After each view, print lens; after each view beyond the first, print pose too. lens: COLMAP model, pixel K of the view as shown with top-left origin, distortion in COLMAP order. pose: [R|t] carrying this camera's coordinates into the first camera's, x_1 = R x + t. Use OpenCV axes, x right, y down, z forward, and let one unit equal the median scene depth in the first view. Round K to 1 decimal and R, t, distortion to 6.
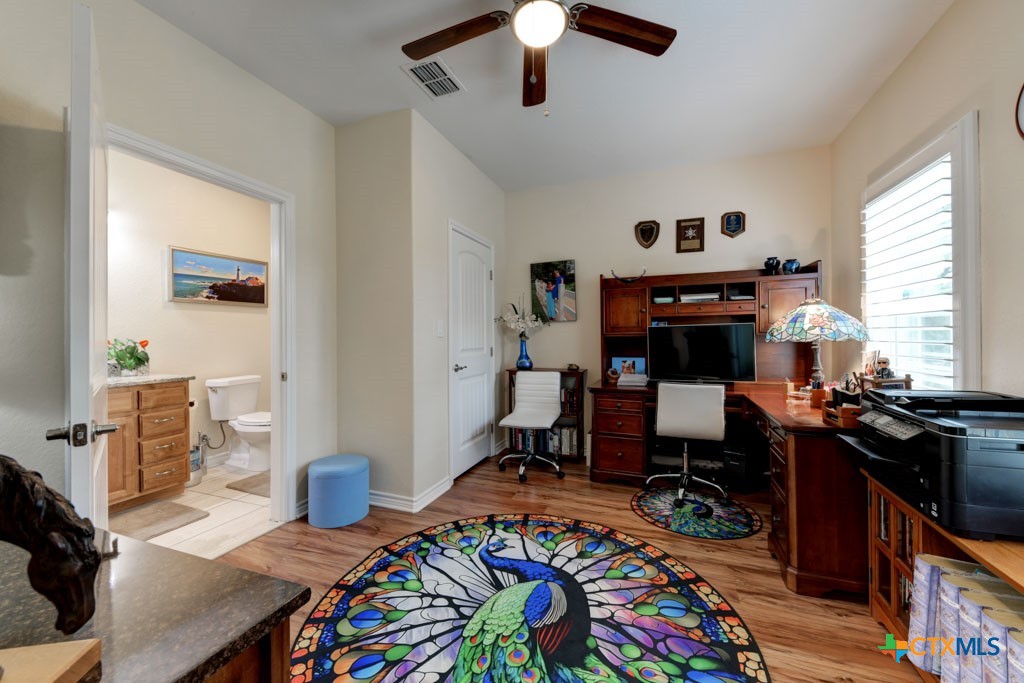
lens RADIAL K [[395.5, 0, 513.0], [0, 395.5, 336.7], [0, 0, 1]] dist [0.002338, 0.000103]
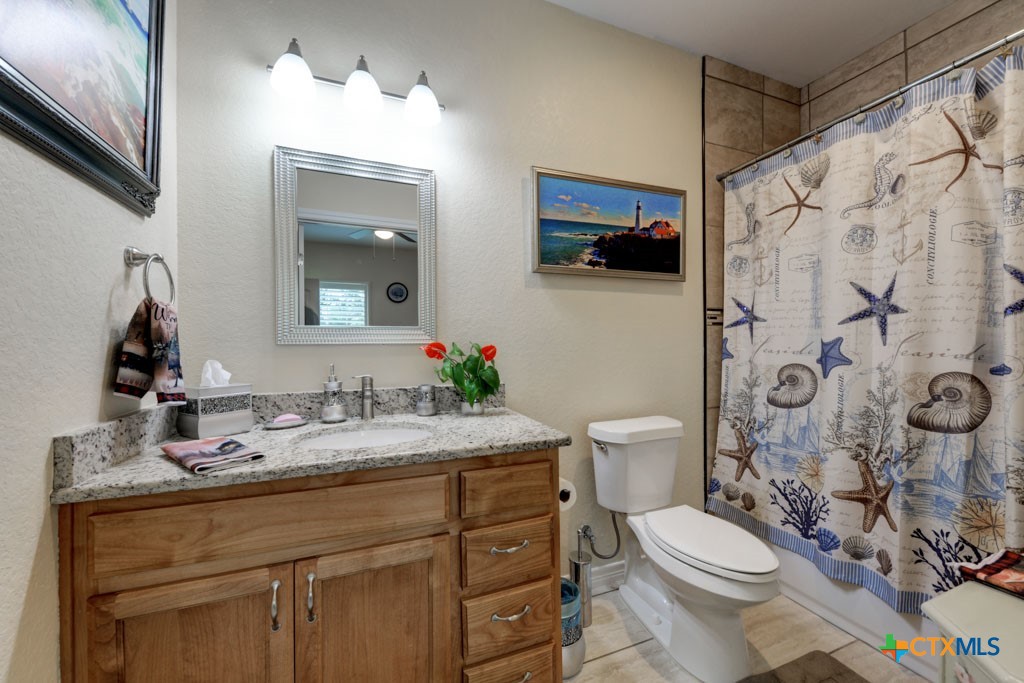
lens RADIAL K [[395.5, 0, 513.0], [0, 395.5, 336.7], [0, 0, 1]] dist [0.002338, 0.000103]
pose [[0.674790, -0.005176, -0.737991, -0.491728], [0.000409, 0.999978, -0.006640, 0.001162], [0.738009, 0.004179, 0.674777, 0.618101]]
